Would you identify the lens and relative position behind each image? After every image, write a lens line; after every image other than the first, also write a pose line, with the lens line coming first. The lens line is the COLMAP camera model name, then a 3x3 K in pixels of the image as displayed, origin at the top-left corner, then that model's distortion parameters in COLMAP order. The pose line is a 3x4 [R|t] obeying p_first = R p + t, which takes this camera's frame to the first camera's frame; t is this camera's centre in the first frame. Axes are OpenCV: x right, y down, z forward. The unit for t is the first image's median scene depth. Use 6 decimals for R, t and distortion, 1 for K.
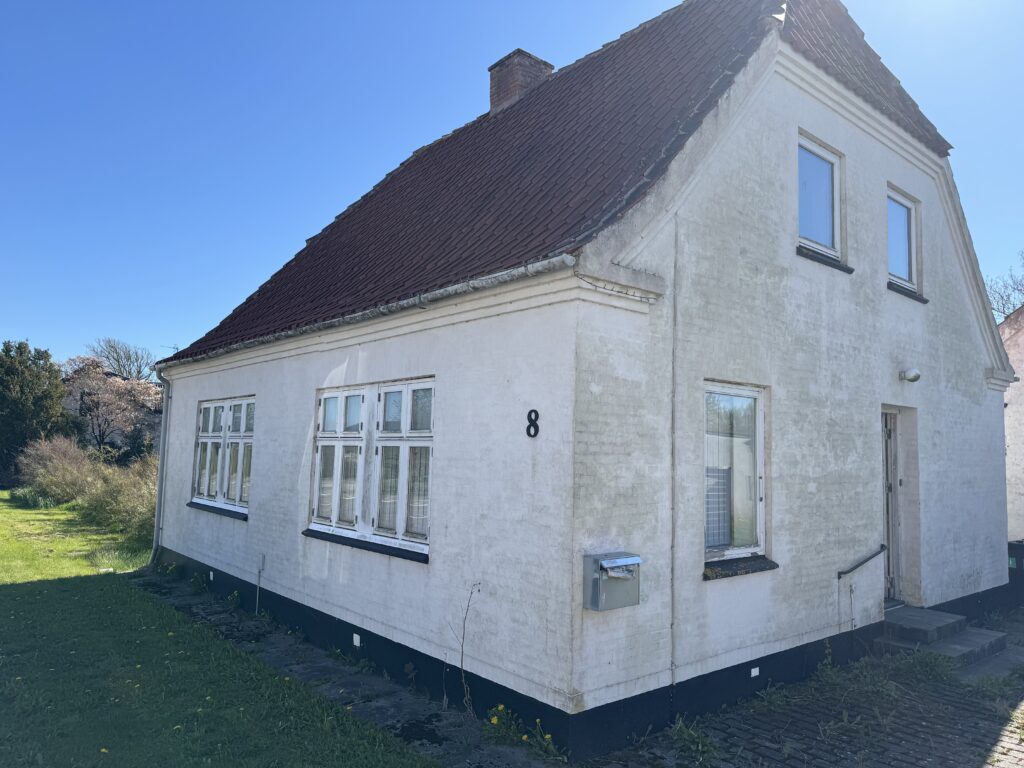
lens RADIAL K [[706.6, 0, 512.0], [0, 706.6, 384.0], [0, 0, 1]] dist [0.052901, -0.065611]
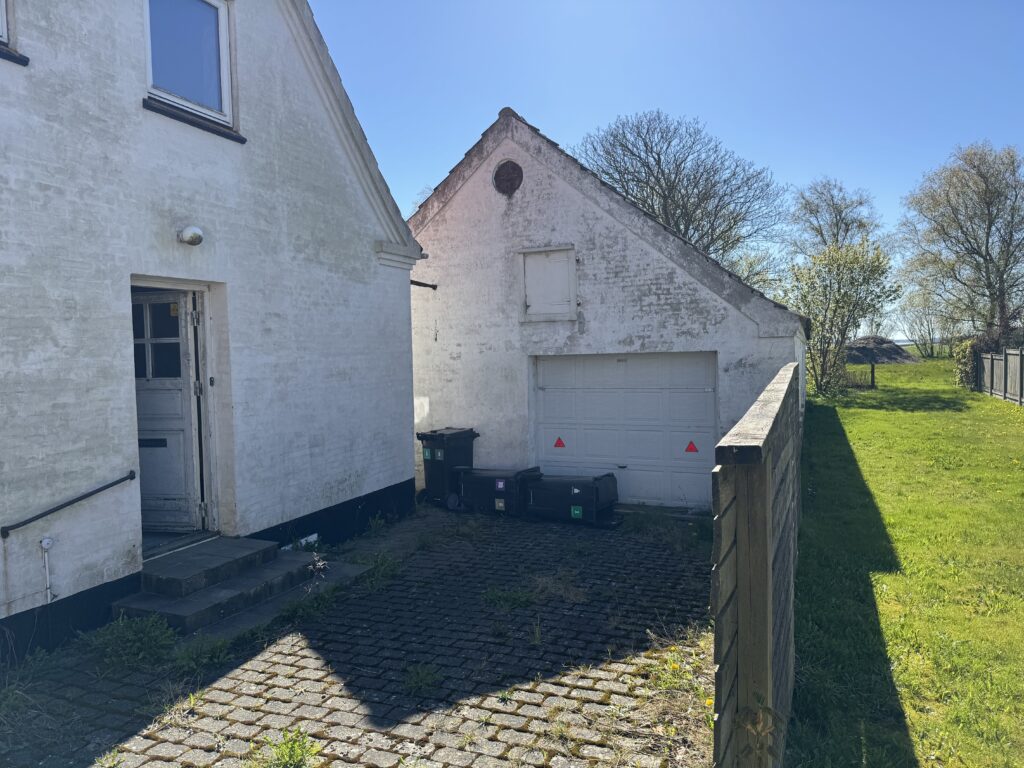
lens RADIAL K [[706.6, 0, 512.0], [0, 706.6, 384.0], [0, 0, 1]] dist [0.052901, -0.065611]
pose [[0.886402, -0.069989, 0.457595, 0.480667], [0.004513, 0.989764, 0.142641, 0.033200], [-0.462895, -0.124372, 0.877645, 0.180852]]
